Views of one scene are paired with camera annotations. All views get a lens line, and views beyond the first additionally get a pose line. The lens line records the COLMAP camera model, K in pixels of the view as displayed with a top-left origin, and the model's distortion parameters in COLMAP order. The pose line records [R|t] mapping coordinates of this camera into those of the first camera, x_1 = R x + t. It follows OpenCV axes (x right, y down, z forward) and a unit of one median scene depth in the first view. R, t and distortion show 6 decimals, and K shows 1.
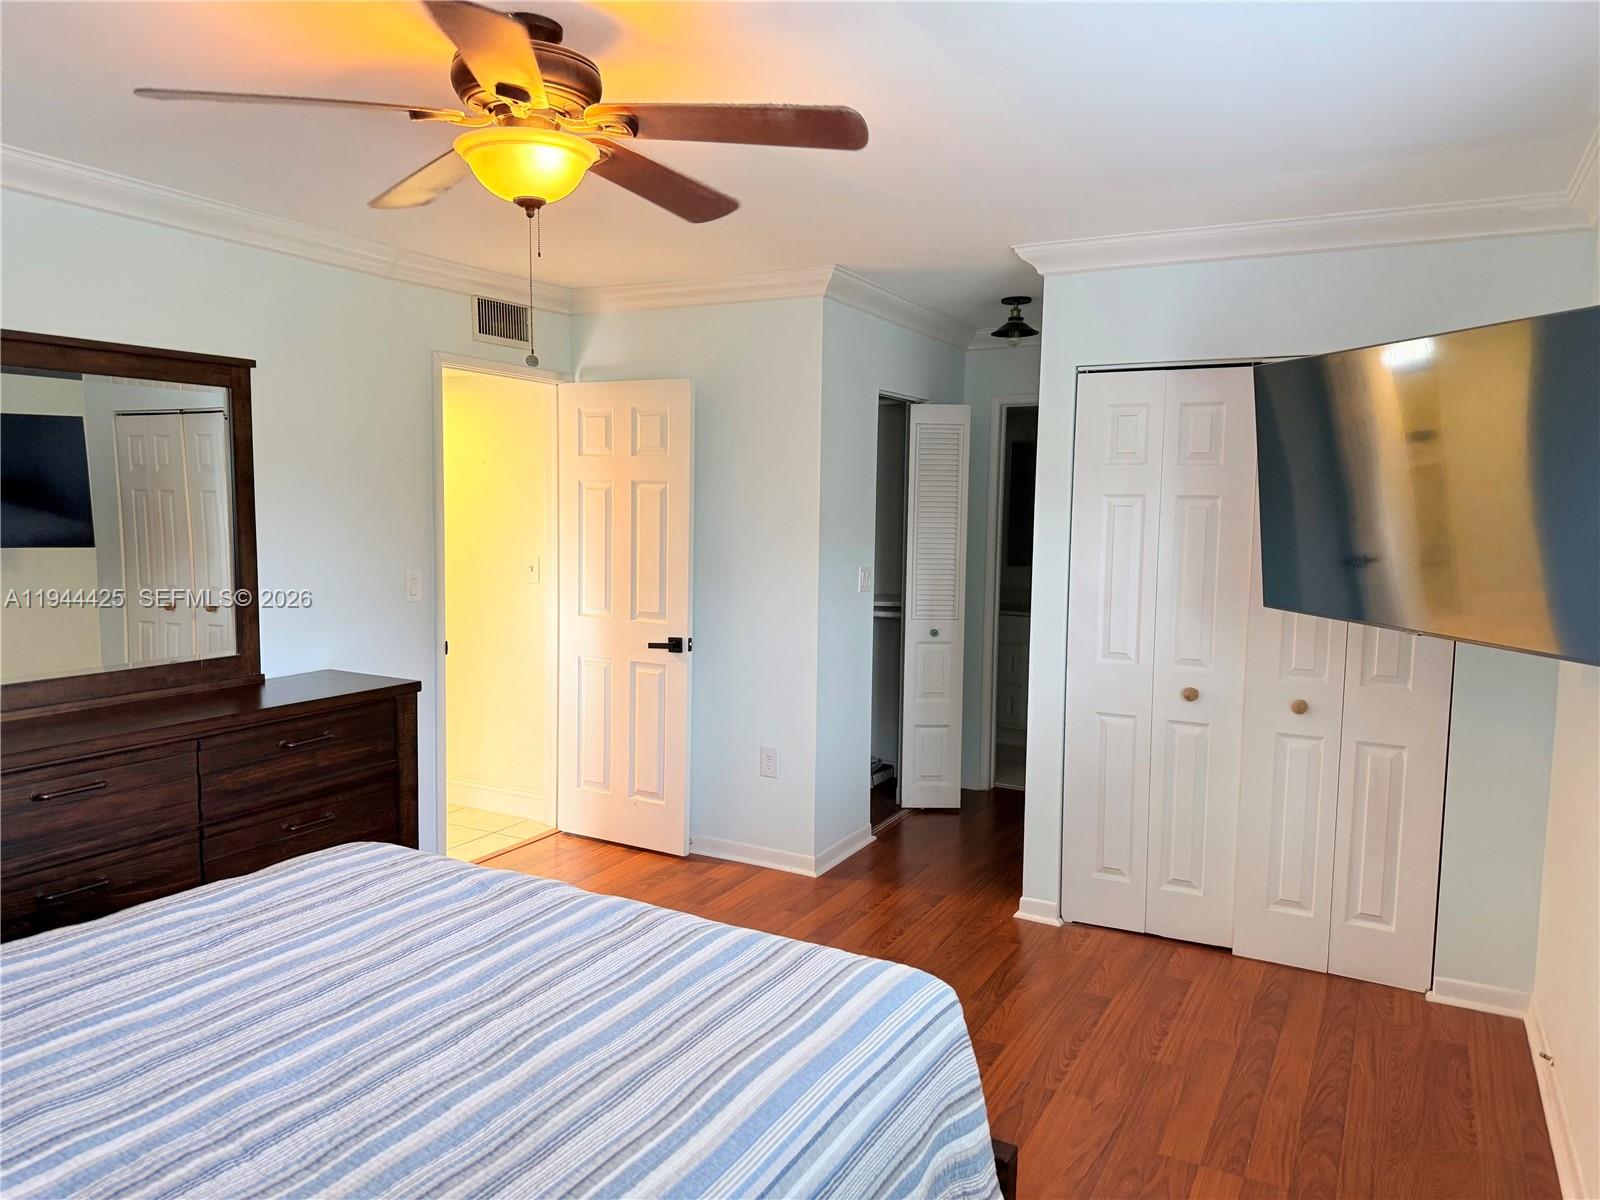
lens RADIAL K [[1126.0, 0, 810.0], [0, 1126.0, 590.4], [0, 0, 1]] dist [0.034466, -0.079349]
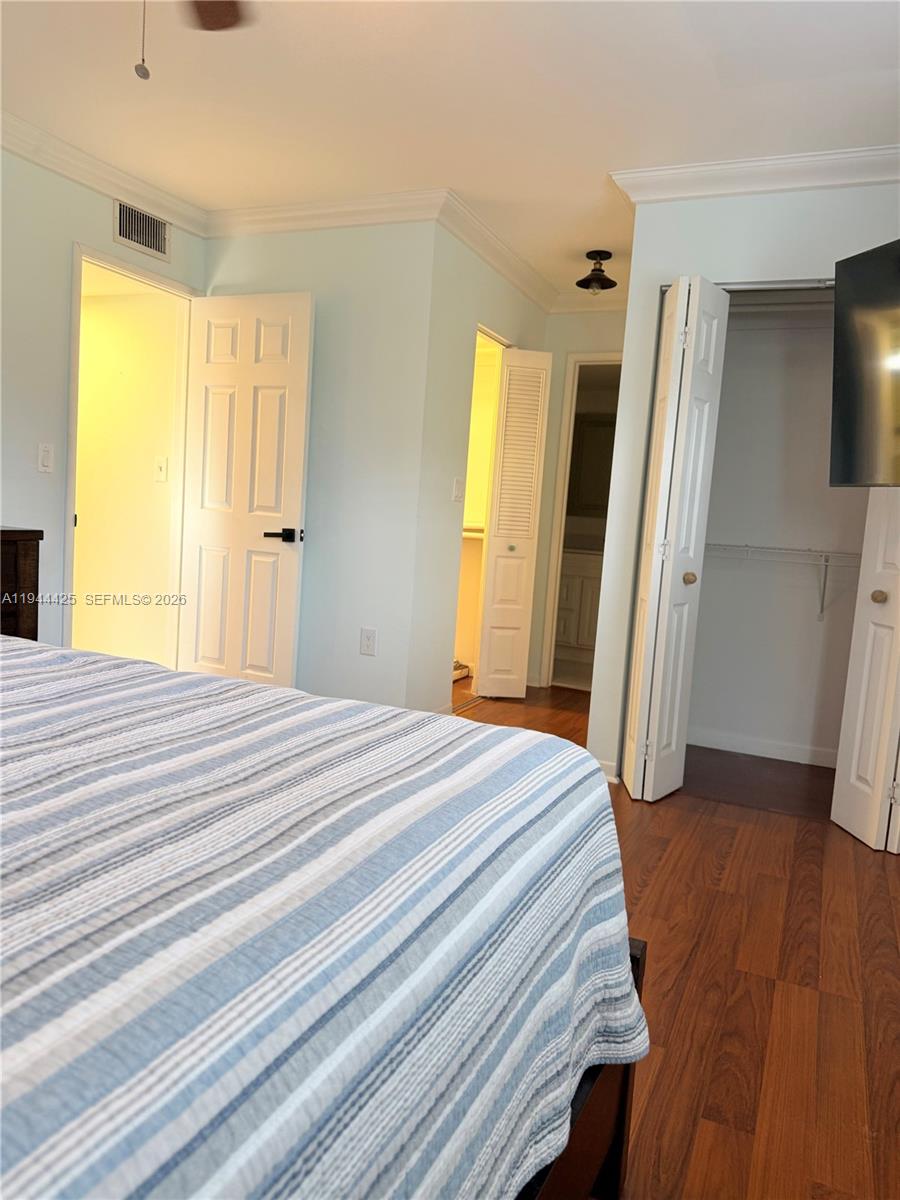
lens RADIAL K [[844.5, 0, 457.3], [0, 844.5, 600.1], [0, 0, 1]] dist [0.034466, -0.079349]
pose [[0.995980, 0.042239, 0.078992, -0.027076], [-0.043924, 0.998840, 0.019711, 0.158158], [-0.078068, -0.023102, 0.996680, 0.252651]]
